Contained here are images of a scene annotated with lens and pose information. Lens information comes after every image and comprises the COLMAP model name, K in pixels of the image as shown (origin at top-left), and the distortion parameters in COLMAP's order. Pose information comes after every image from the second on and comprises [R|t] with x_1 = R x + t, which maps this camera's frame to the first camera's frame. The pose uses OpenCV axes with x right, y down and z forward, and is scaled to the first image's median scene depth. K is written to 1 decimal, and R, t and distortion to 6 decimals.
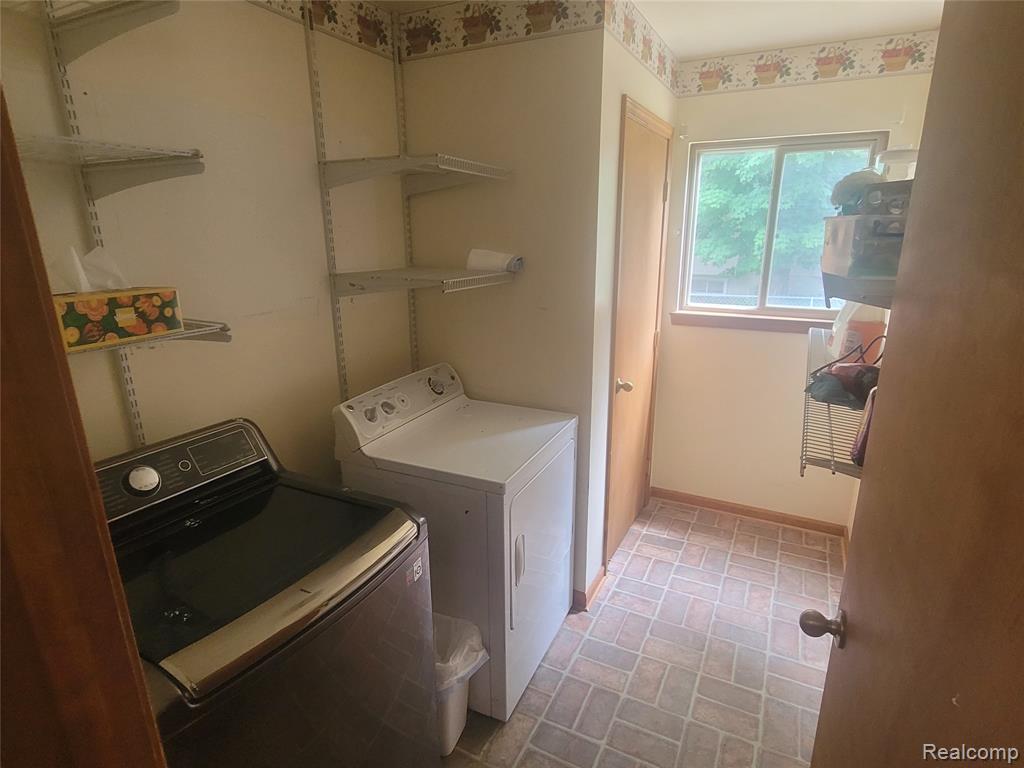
lens RADIAL K [[551.5, 0, 515.8], [0, 551.5, 384.8], [0, 0, 1]] dist [-0.002600, -0.002444]
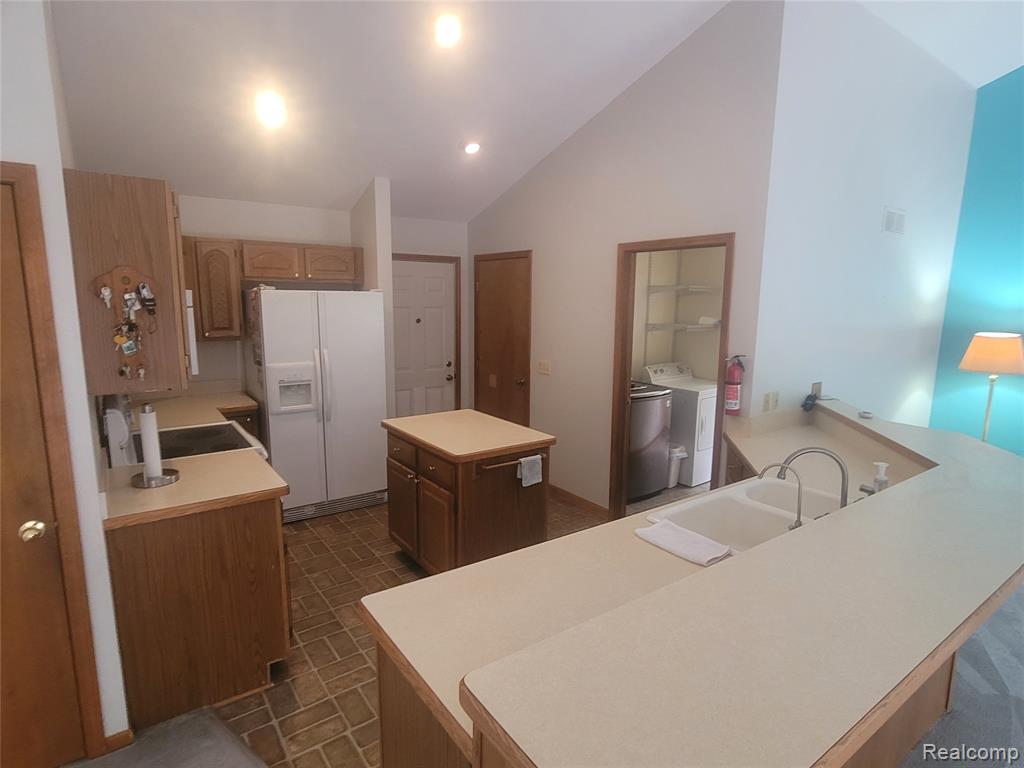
lens RADIAL K [[551.5, 0, 512.6], [0, 551.5, 385.6], [0, 0, 1]] dist [-0.002600, -0.002444]
pose [[0.891098, 0.090487, -0.444698, 0.341010], [-0.134583, 0.988529, -0.068537, 0.402144], [0.433395, 0.120922, 0.893055, -1.796587]]
